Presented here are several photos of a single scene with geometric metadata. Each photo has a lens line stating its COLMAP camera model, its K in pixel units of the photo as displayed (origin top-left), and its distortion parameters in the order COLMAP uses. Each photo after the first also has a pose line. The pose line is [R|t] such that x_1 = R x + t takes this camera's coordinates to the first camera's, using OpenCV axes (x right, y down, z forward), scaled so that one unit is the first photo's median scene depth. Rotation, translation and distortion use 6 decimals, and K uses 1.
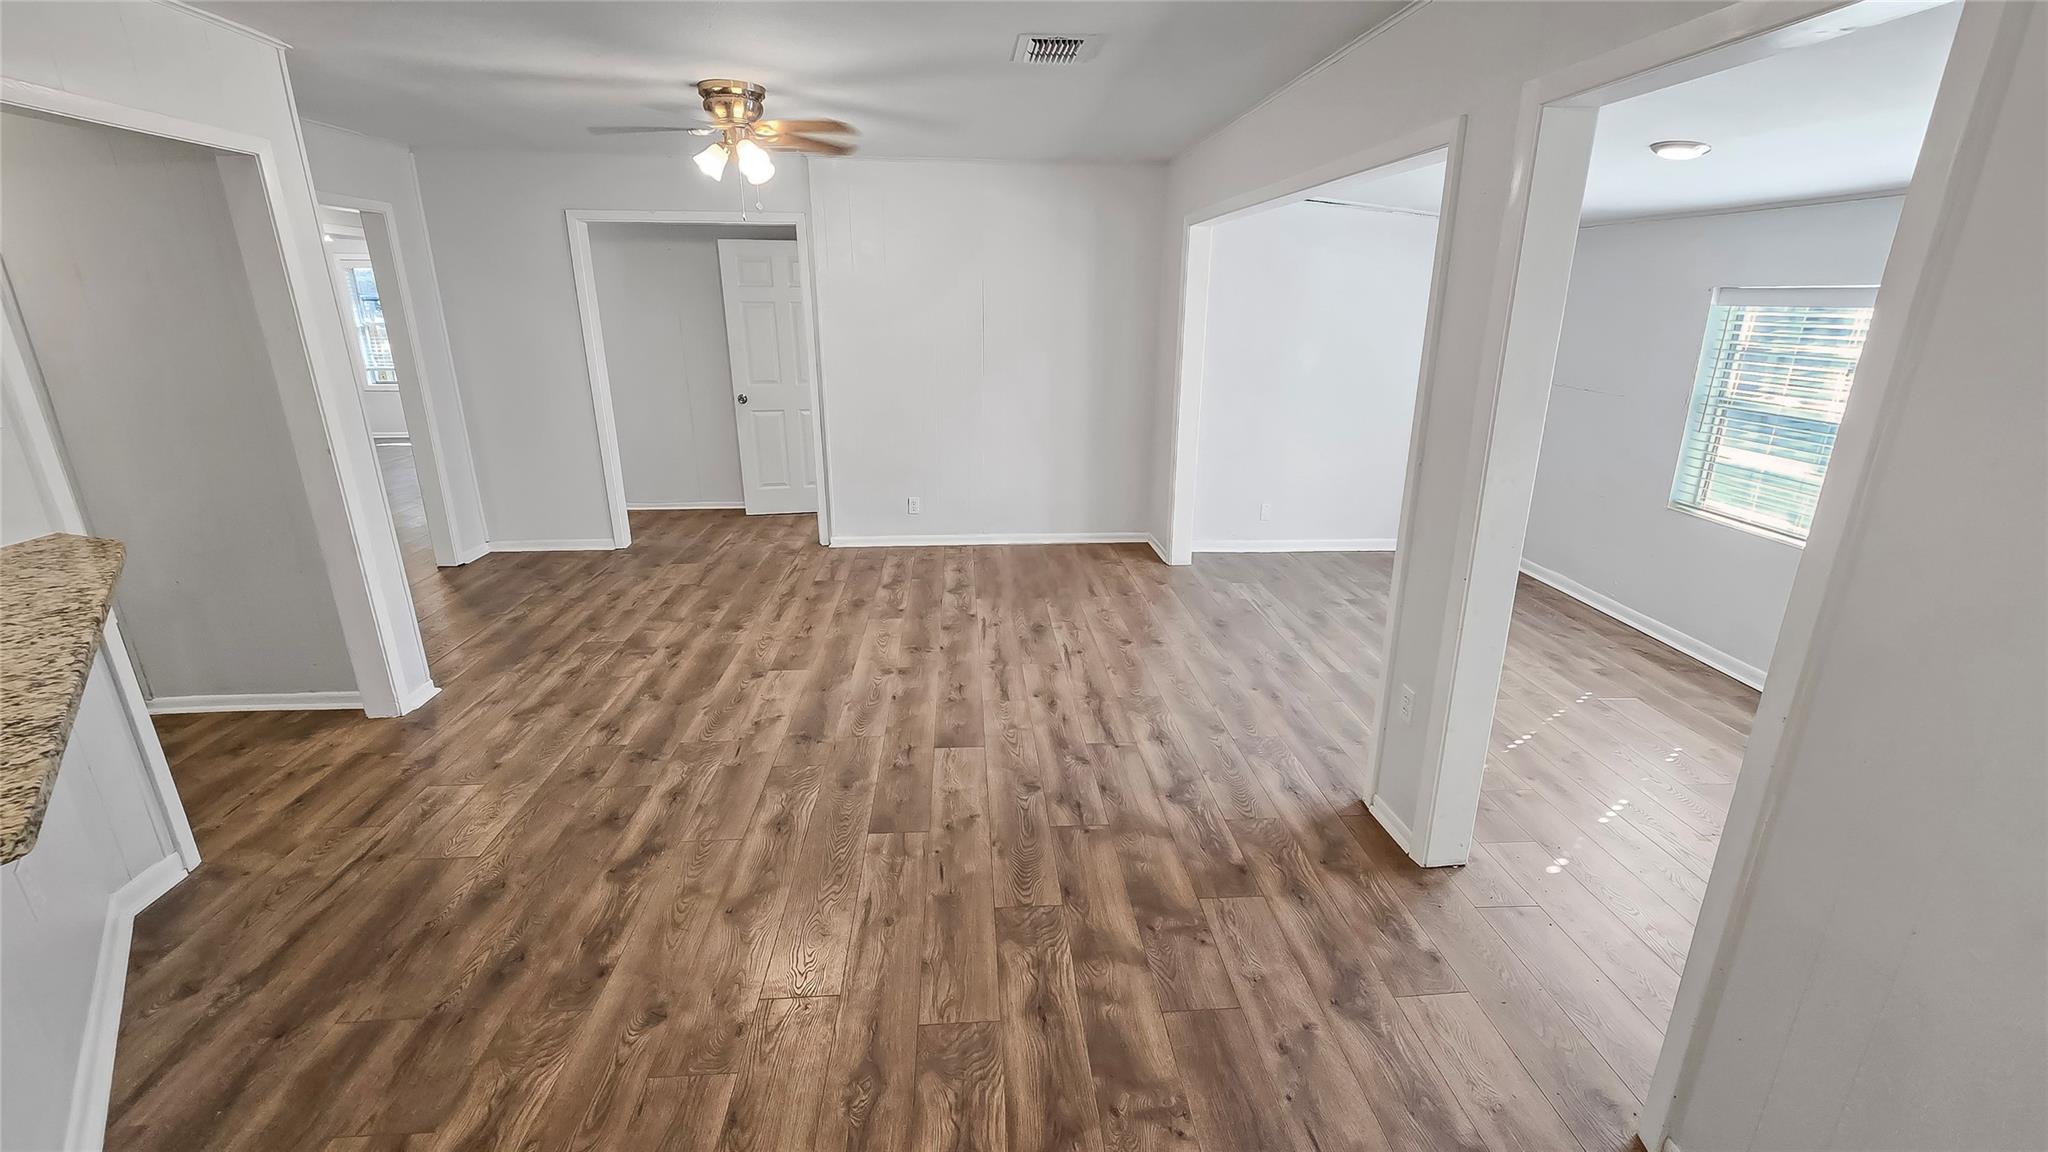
lens RADIAL K [[836.6, 0, 1033.0], [0, 836.6, 571.9], [0, 0, 1]] dist [-0.002627, -0.000403]
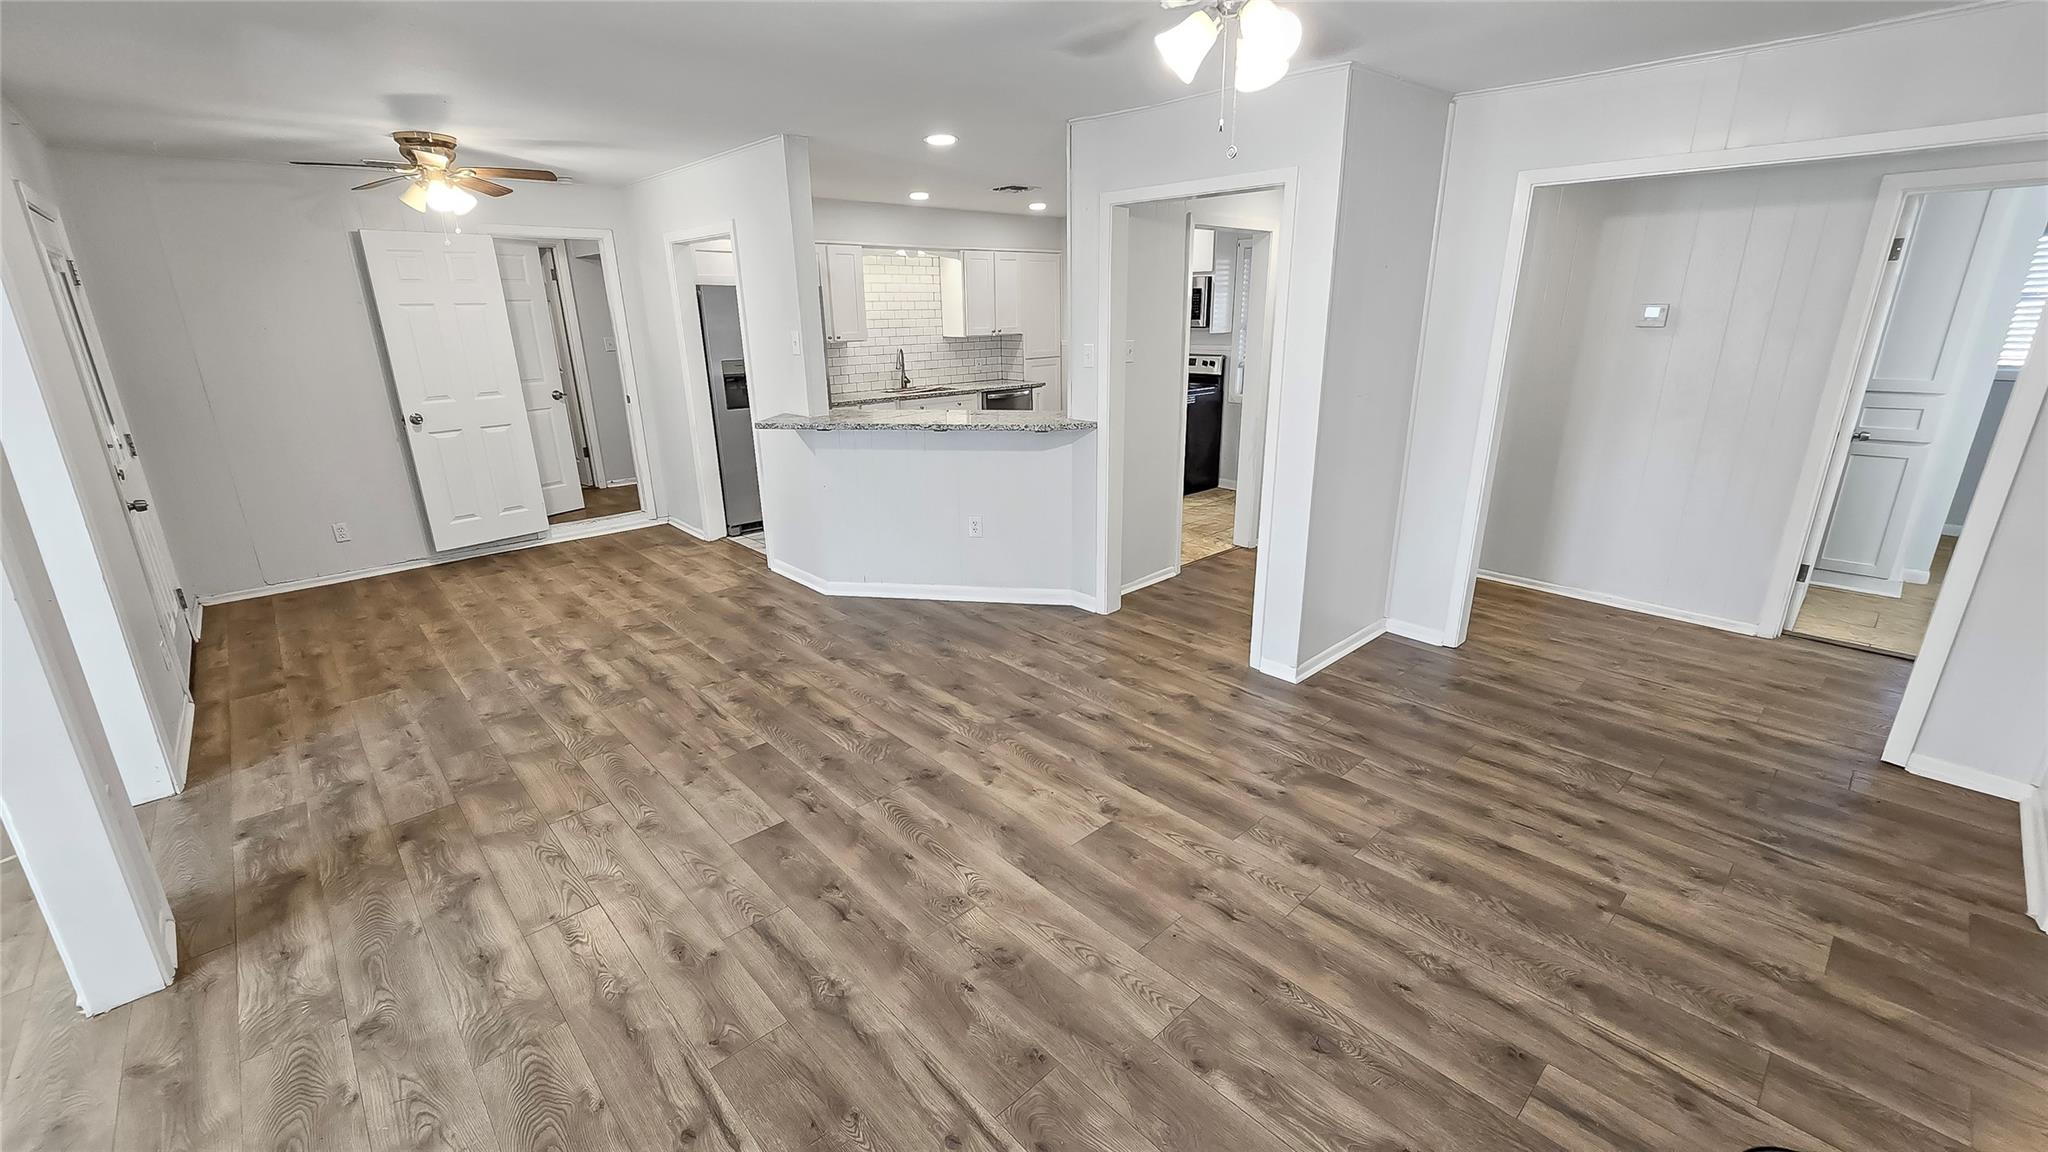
lens RADIAL K [[836.6, 0, 1033.8], [0, 836.6, 582.1], [0, 0, 1]] dist [-0.002627, -0.000403]
pose [[-0.784727, 0.197725, -0.587459, 0.141140], [-0.184513, 0.830277, 0.525923, -0.497833], [0.591742, 0.521100, -0.615058, 1.543500]]
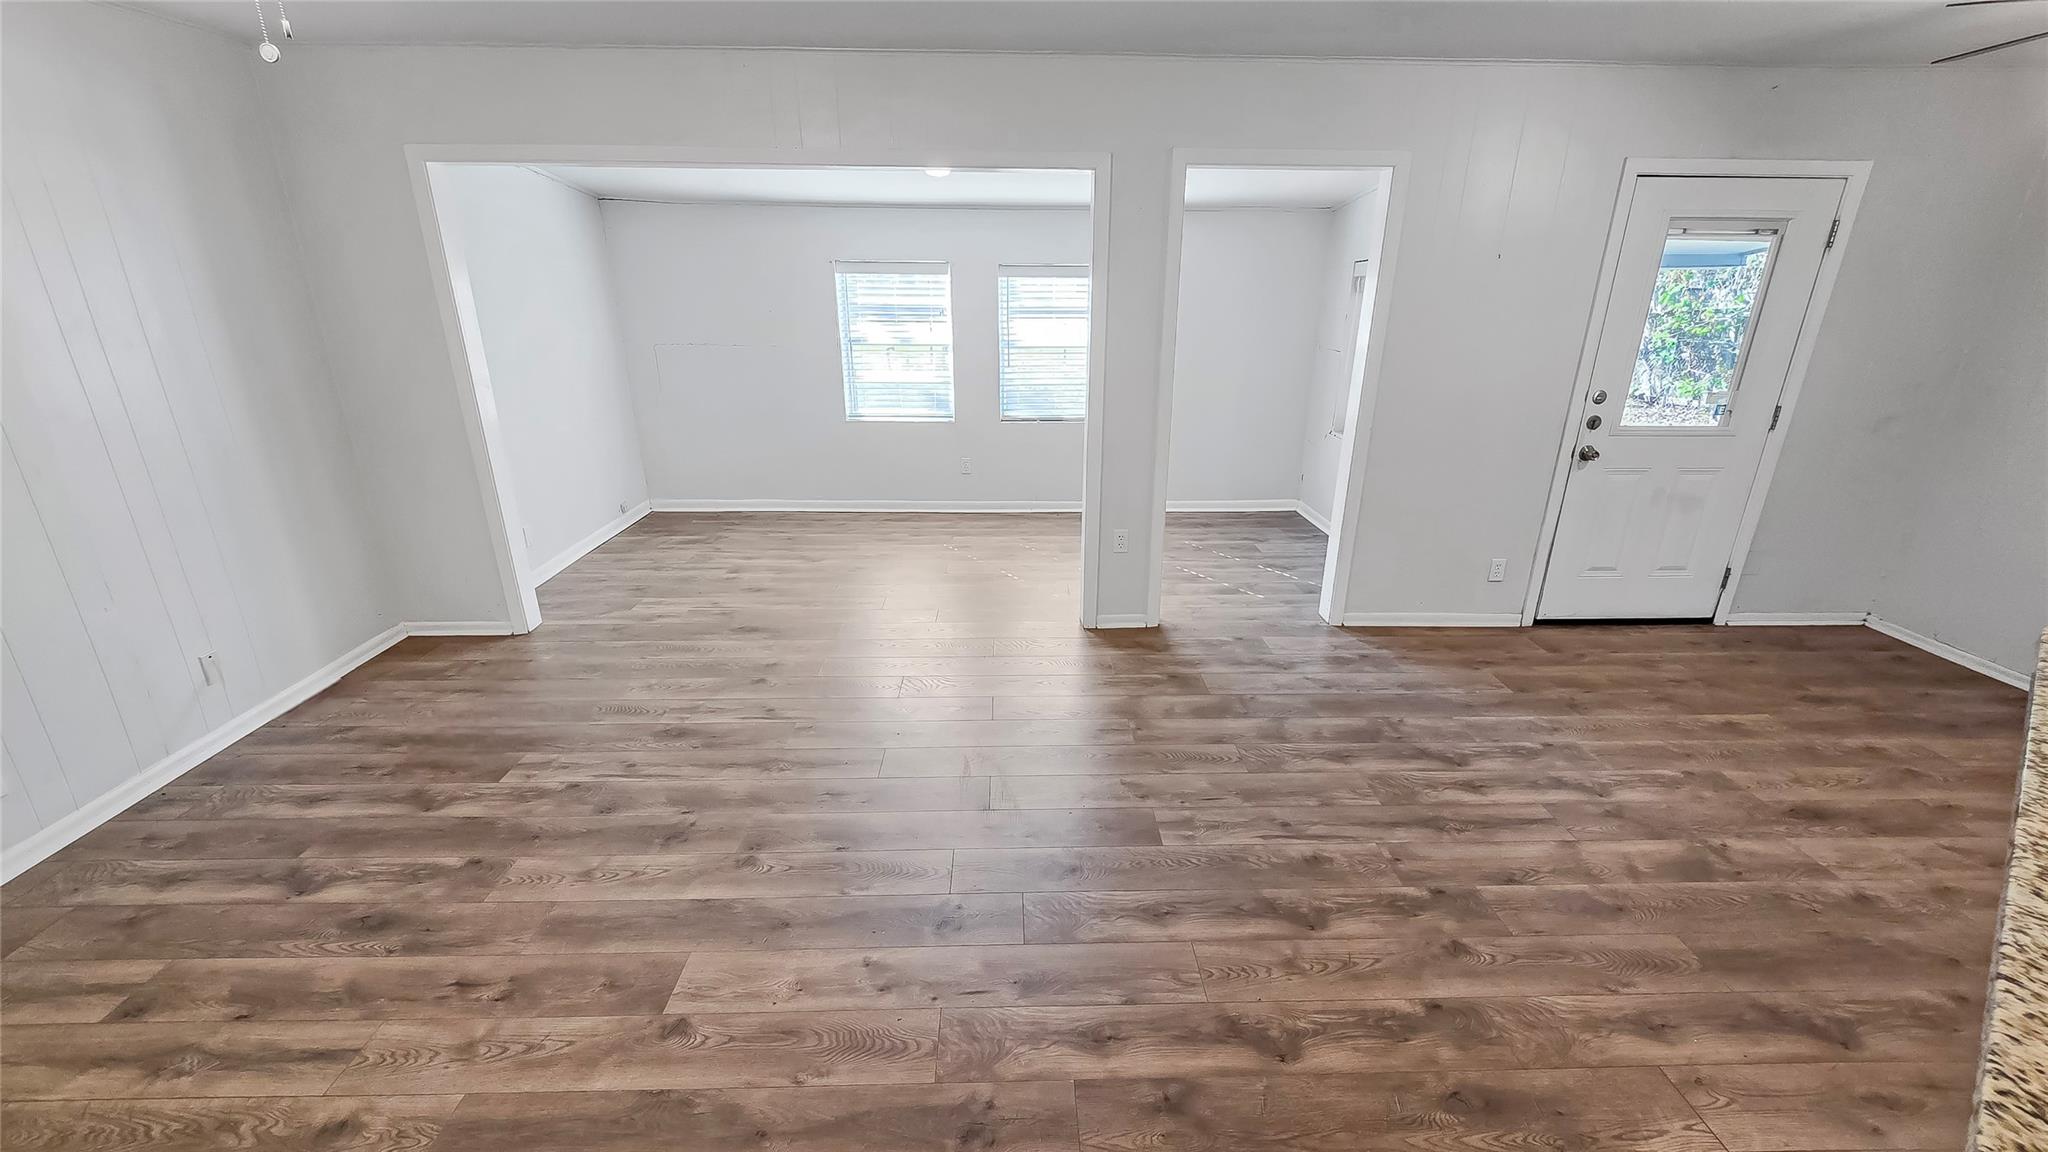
lens RADIAL K [[836.6, 0, 1026.8], [0, 836.6, 561.1], [0, 0, 1]] dist [-0.002627, -0.000403]
pose [[0.058347, -0.332114, 0.941433, -0.825114], [0.303366, 0.904341, 0.300227, -0.260341], [-0.951086, 0.268081, 0.153518, 0.756023]]
